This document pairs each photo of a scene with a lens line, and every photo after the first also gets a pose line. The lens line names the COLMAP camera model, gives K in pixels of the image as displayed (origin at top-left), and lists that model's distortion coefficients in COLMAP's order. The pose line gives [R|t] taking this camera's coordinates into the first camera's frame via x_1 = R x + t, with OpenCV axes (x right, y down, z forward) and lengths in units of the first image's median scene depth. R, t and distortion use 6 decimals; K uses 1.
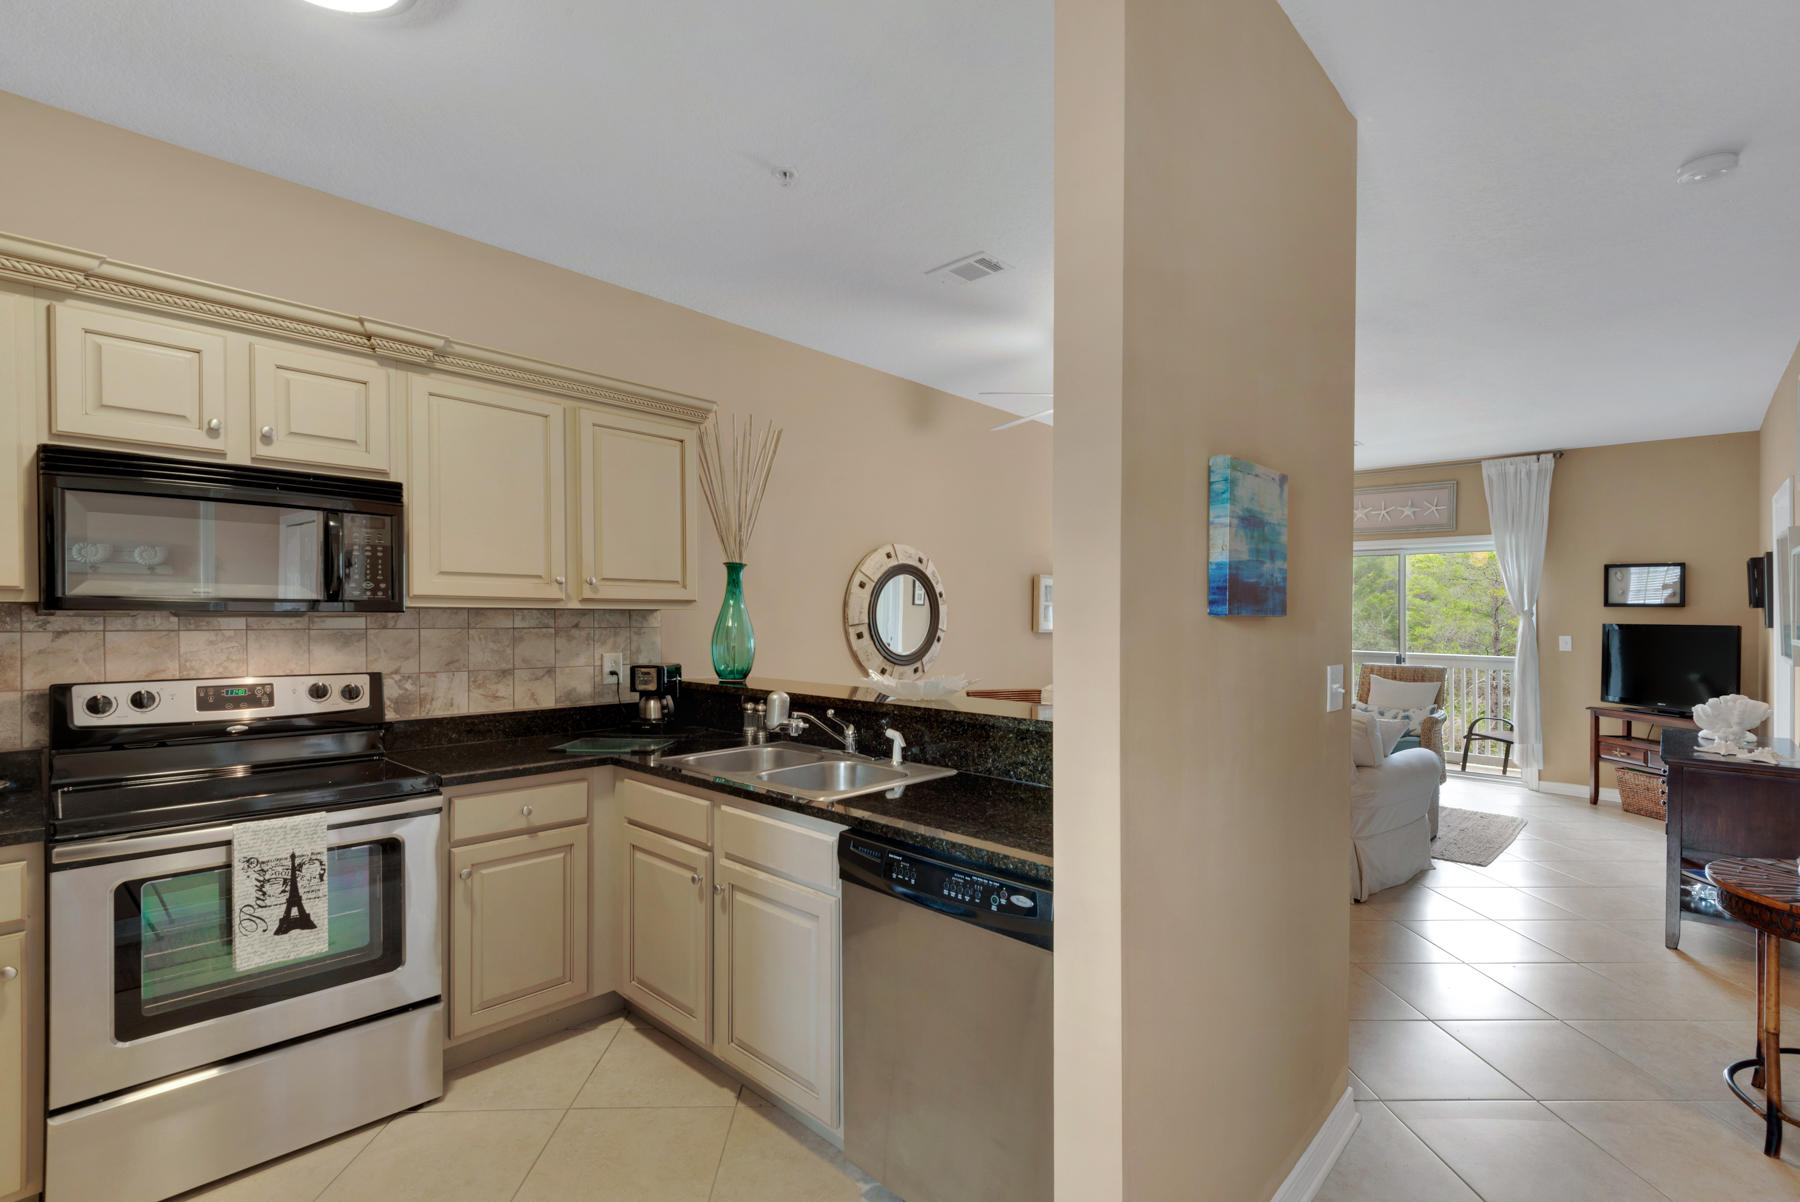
lens RADIAL K [[818.9, 0, 924.5], [0, 818.9, 637.8], [0, 0, 1]] dist [0.019212, -0.013141]
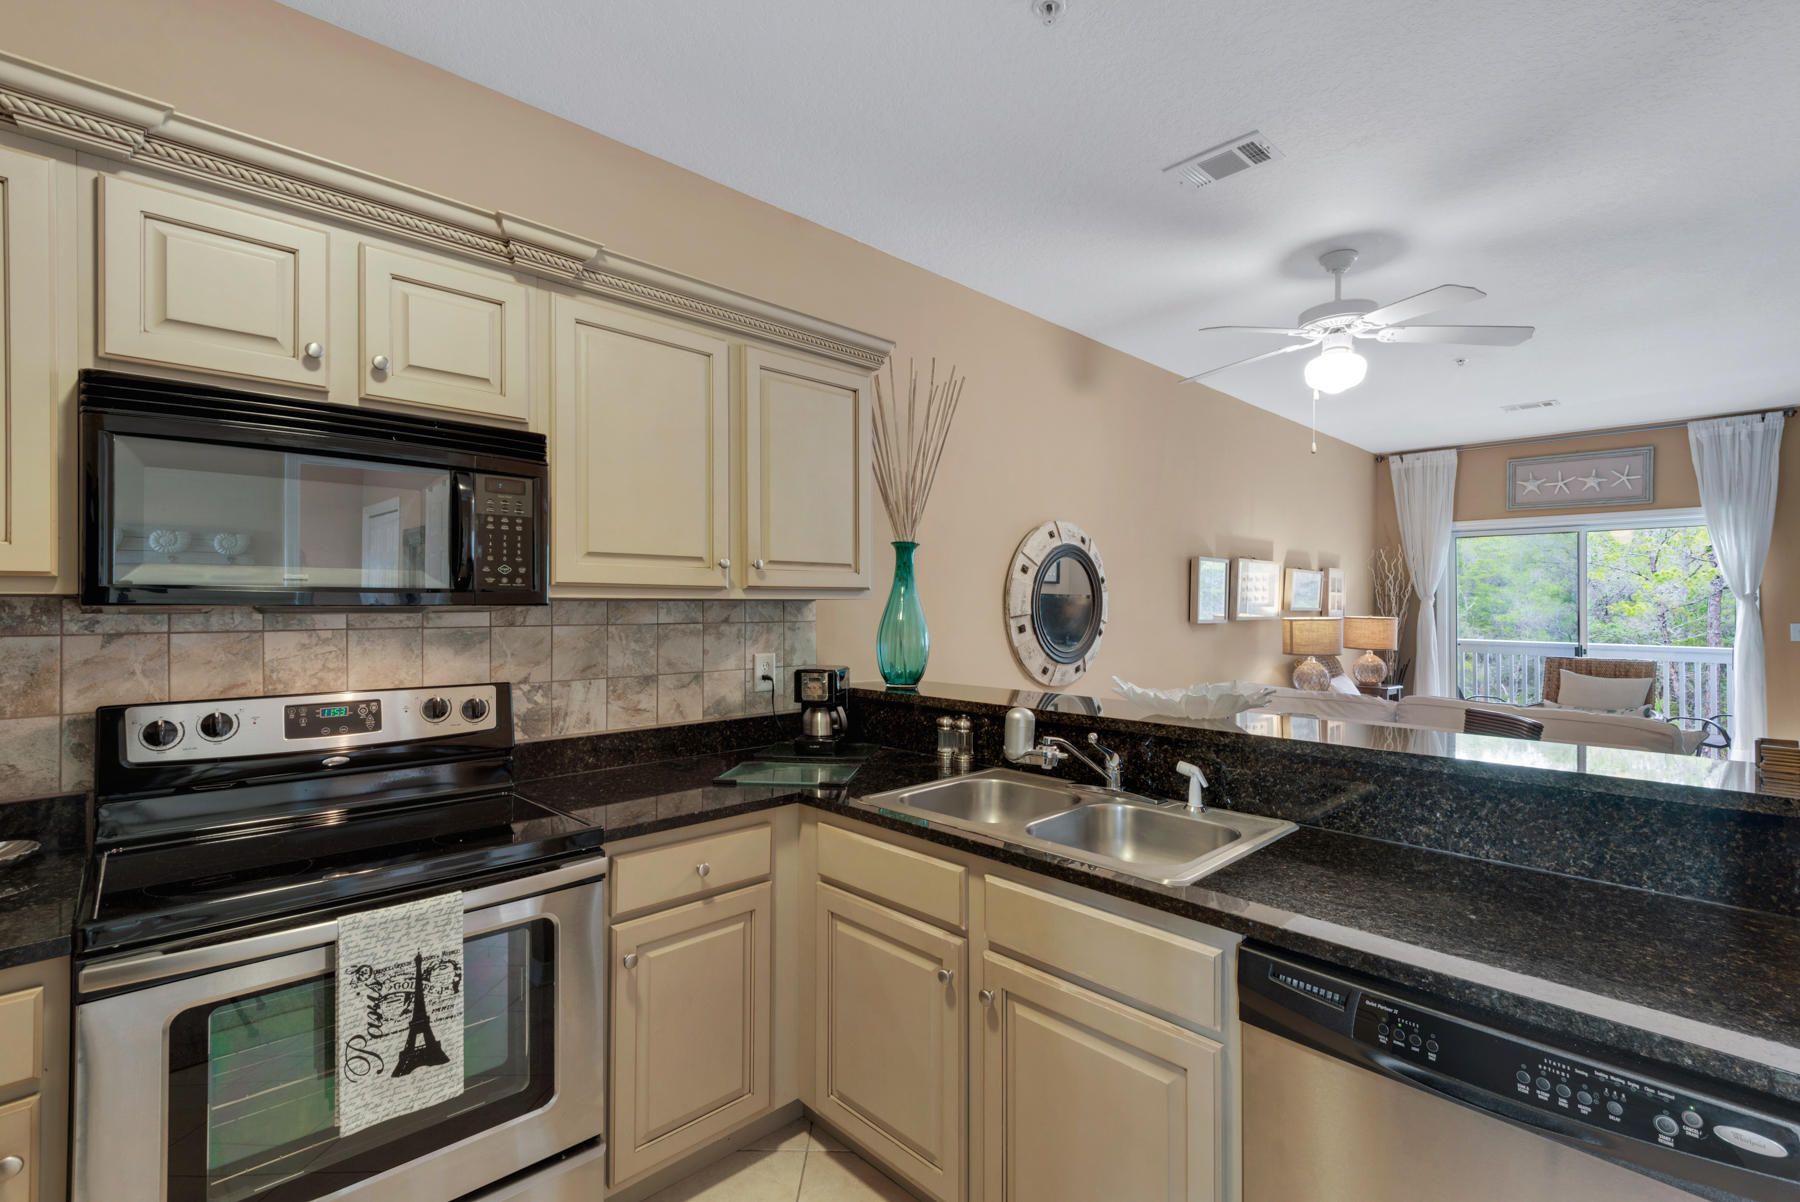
lens RADIAL K [[806.5, 0, 905.5], [0, 806.5, 611.8], [0, 0, 1]] dist [0.026141, -0.018605]
pose [[0.997974, -0.005194, -0.063414, -0.245728], [0.004065, 0.999831, -0.017924, -0.009913], [0.063496, 0.017630, 0.997826, 0.266600]]
